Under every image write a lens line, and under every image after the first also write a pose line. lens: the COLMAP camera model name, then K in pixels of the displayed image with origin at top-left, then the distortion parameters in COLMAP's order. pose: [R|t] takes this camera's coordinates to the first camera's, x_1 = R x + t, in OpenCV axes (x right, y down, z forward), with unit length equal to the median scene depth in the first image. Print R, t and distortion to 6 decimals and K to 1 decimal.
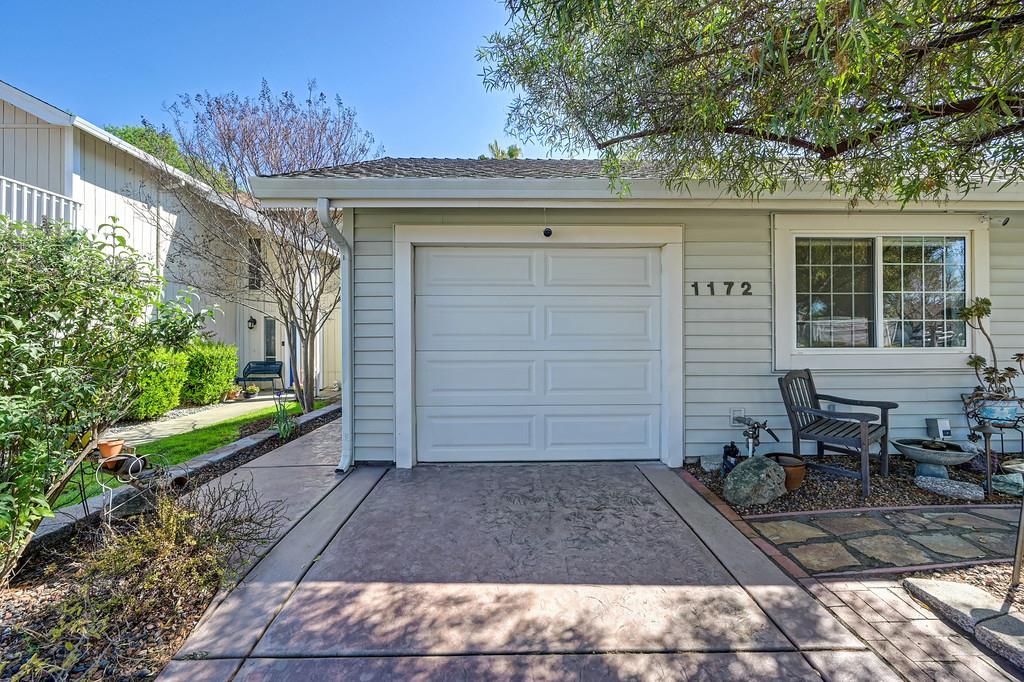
lens RADIAL K [[408.1, 0, 514.7], [0, 408.1, 338.1], [0, 0, 1]] dist [0.000038, -0.000252]
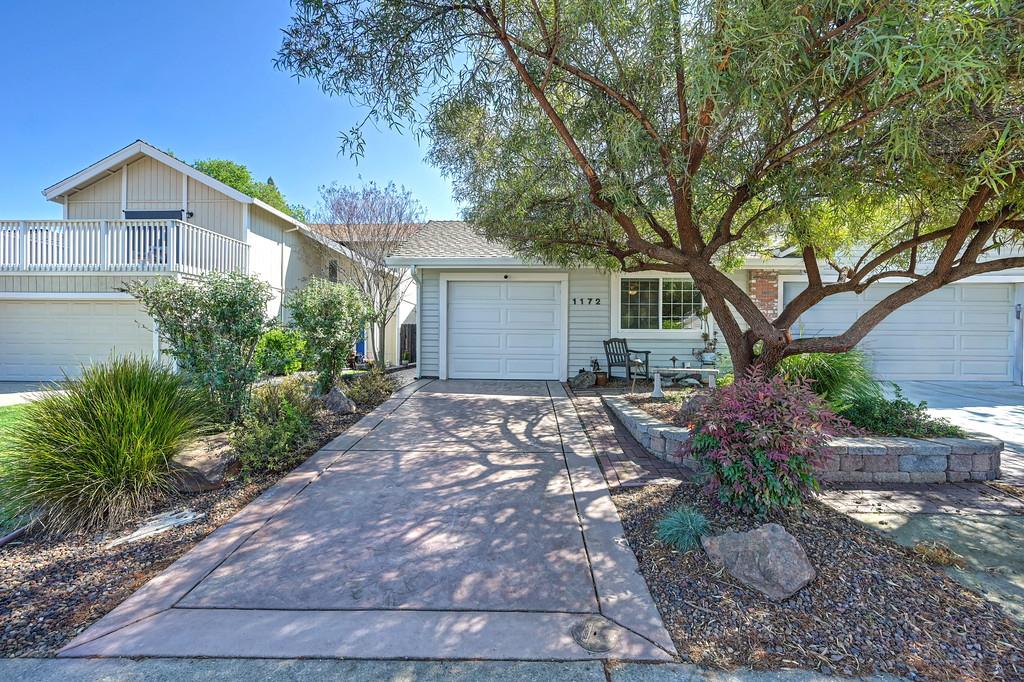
lens RADIAL K [[408.1, 0, 512.3], [0, 408.1, 343.0], [0, 0, 1]] dist [0.000038, -0.000252]
pose [[0.998181, 0.012545, -0.058971, 0.241502], [-0.012157, 0.999902, 0.006930, 0.091099], [0.059052, -0.006201, 0.998236, -1.212541]]
